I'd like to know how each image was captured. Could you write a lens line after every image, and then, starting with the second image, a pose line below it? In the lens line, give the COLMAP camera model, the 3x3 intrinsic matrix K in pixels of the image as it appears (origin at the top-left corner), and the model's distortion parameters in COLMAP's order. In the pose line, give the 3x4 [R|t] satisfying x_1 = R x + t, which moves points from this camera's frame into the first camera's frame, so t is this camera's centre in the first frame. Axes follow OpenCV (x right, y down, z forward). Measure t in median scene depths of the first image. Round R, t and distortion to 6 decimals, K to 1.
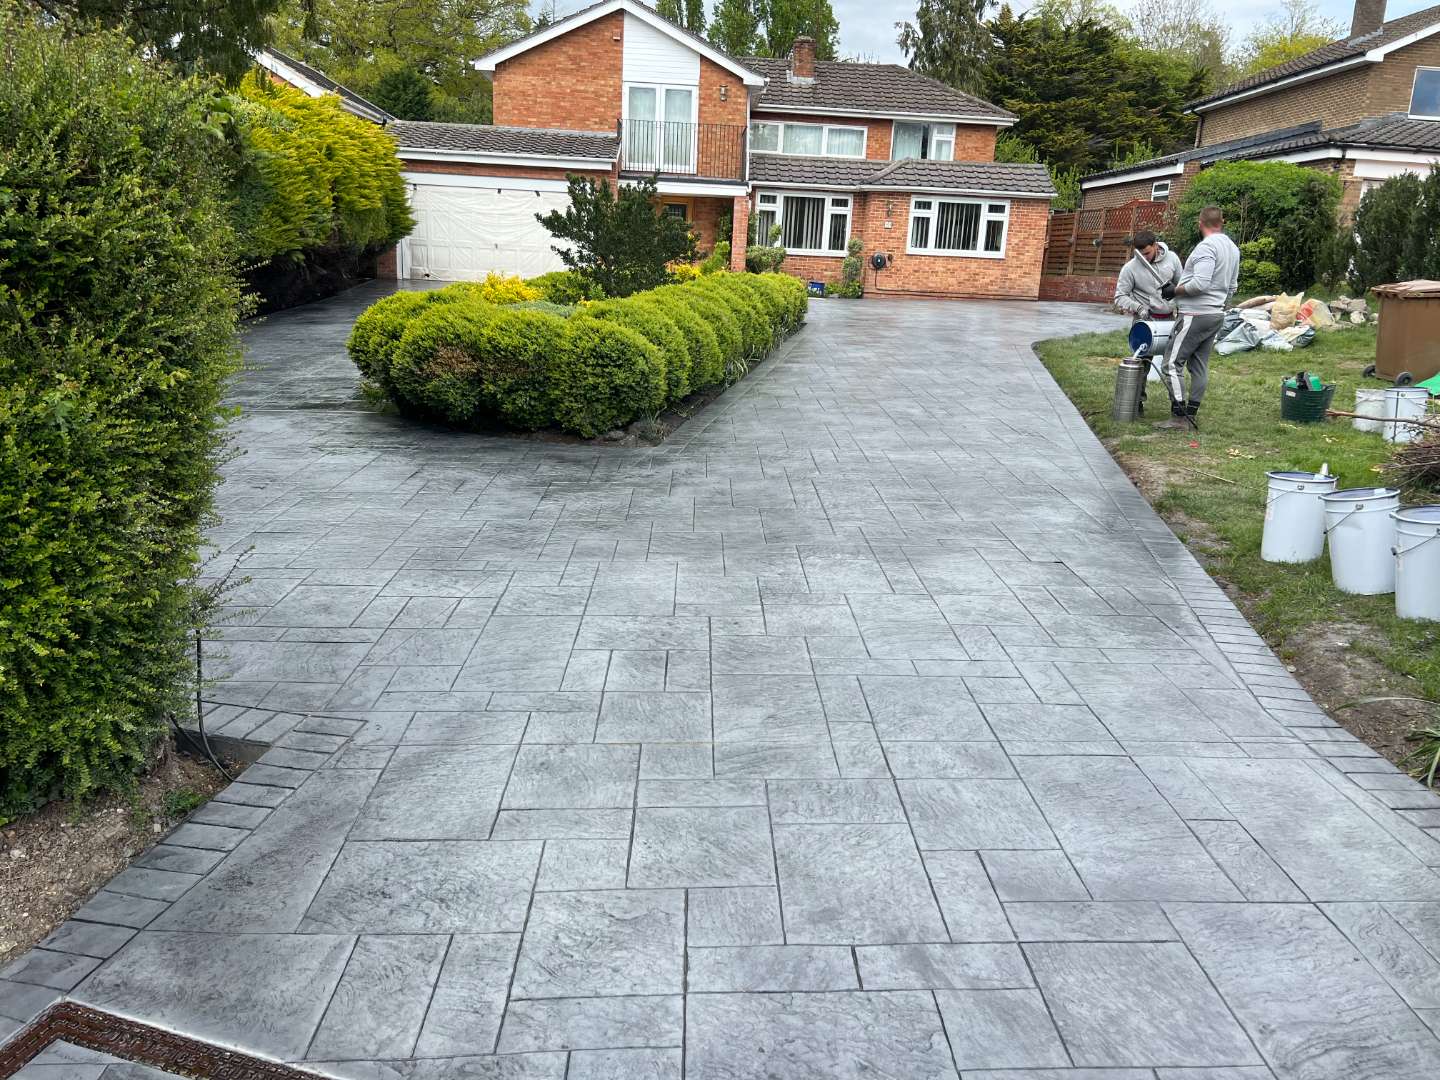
lens RADIAL K [[970.2, 0, 720.0], [0, 970.2, 540.0], [0, 0, 1]] dist [0.020610, -0.003546]
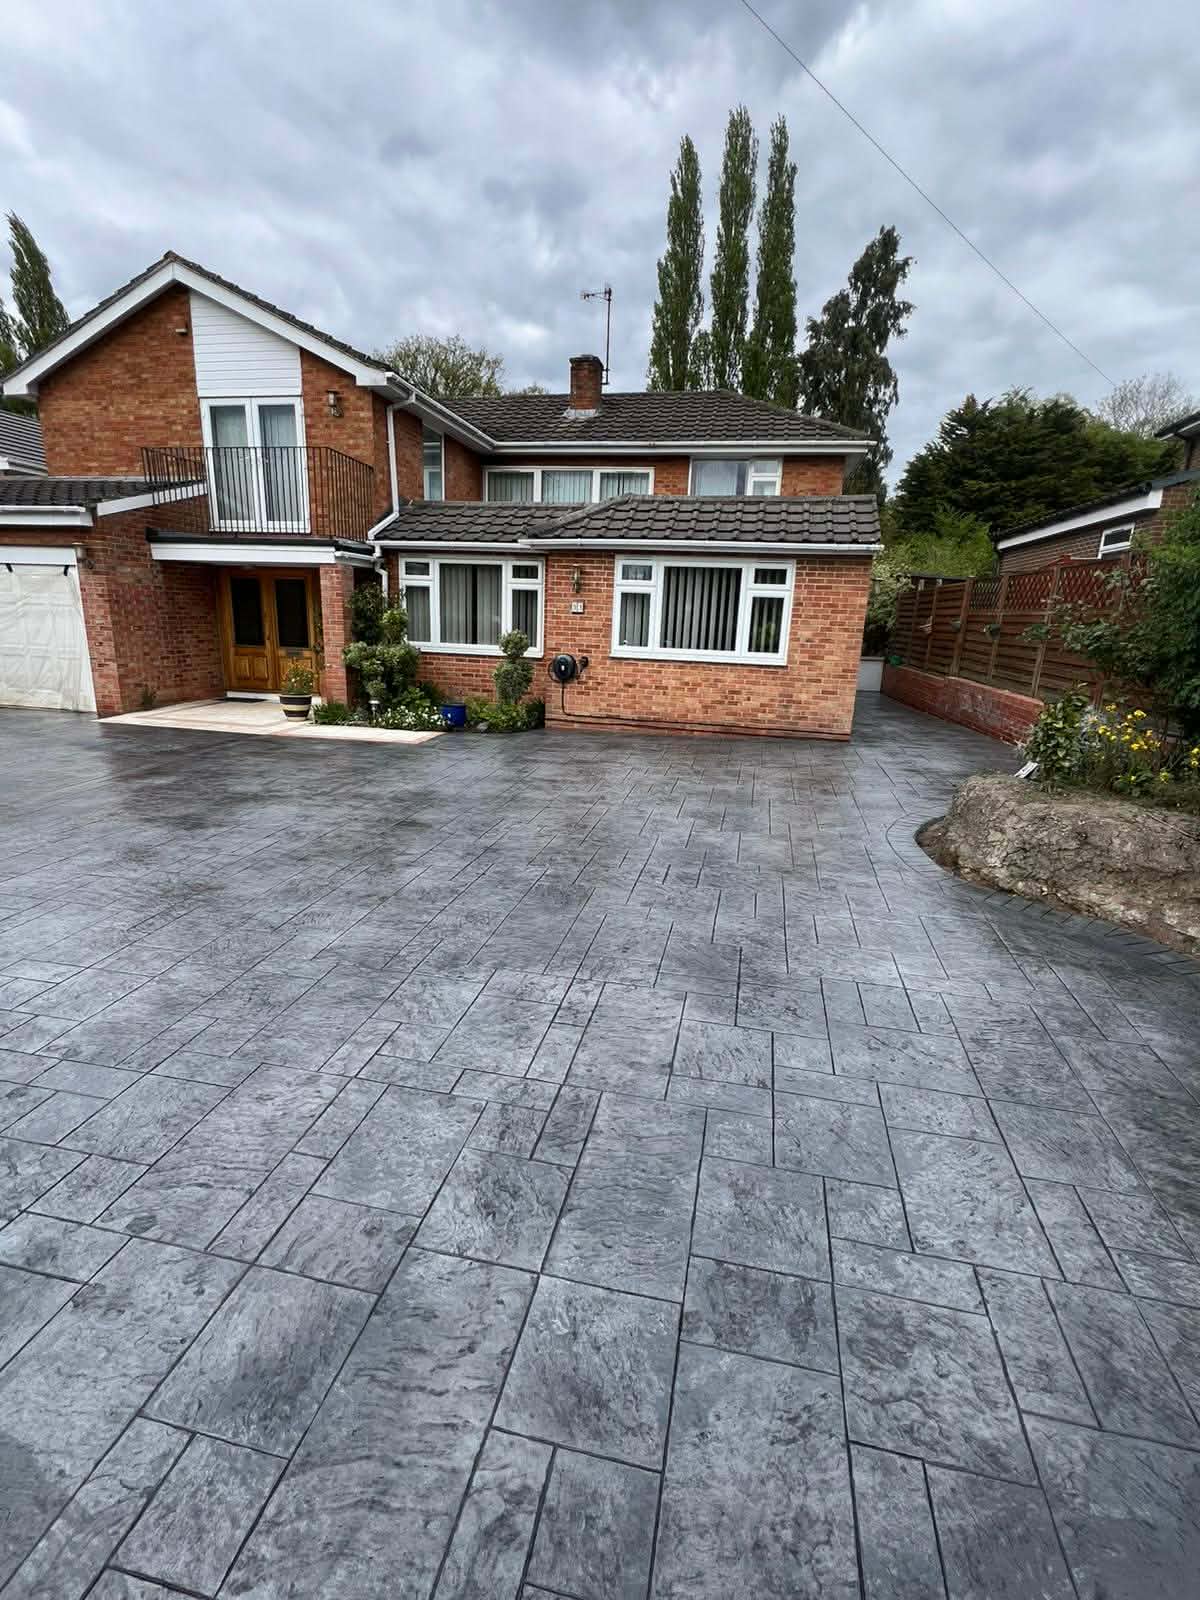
lens RADIAL K [[653.0, 0, 624.9], [0, 653.0, 799.3], [0, 0, 1]] dist [0.000101, 0.000316]
pose [[0.974511, 0.051819, -0.218274, 0.288117], [-0.054795, 0.998469, -0.007600, -0.205785], [0.217546, 0.019367, 0.975858, 0.620908]]
